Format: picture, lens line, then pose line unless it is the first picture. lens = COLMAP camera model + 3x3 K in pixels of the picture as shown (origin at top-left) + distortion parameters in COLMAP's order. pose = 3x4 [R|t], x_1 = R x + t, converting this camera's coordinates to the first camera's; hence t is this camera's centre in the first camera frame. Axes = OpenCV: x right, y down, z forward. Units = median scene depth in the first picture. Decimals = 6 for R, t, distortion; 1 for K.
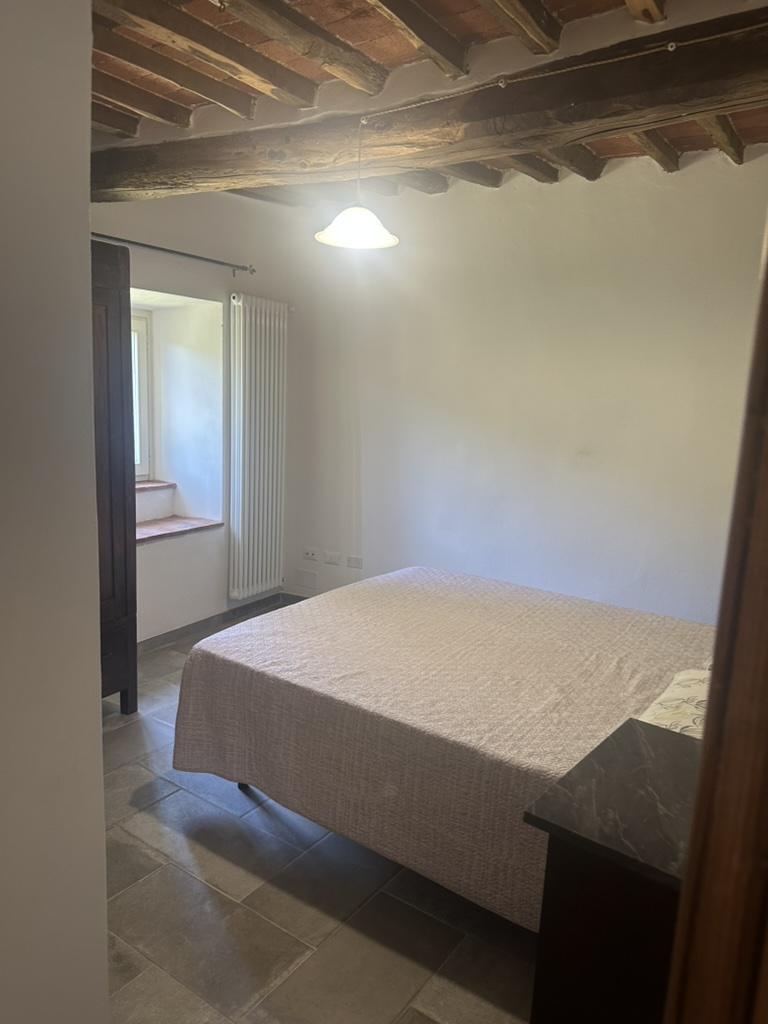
lens RADIAL K [[705.8, 0, 385.6], [0, 705.8, 474.3], [0, 0, 1]] dist [0.081539, -0.118243]
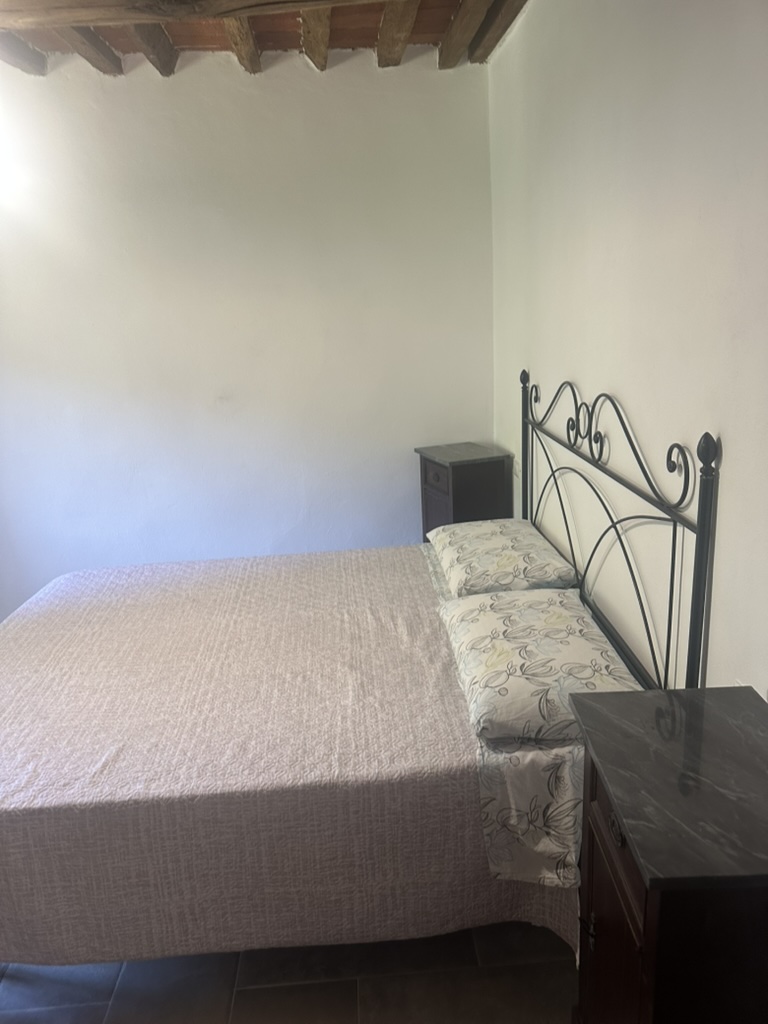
lens RADIAL K [[707.3, 0, 374.7], [0, 707.3, 490.7], [0, 0, 1]] dist [0.075845, -0.100275]
pose [[0.793107, -0.235483, 0.561720, -0.169961], [0.168432, 0.971070, 0.169277, -0.058532], [-0.585331, -0.039643, 0.809825, 0.237119]]
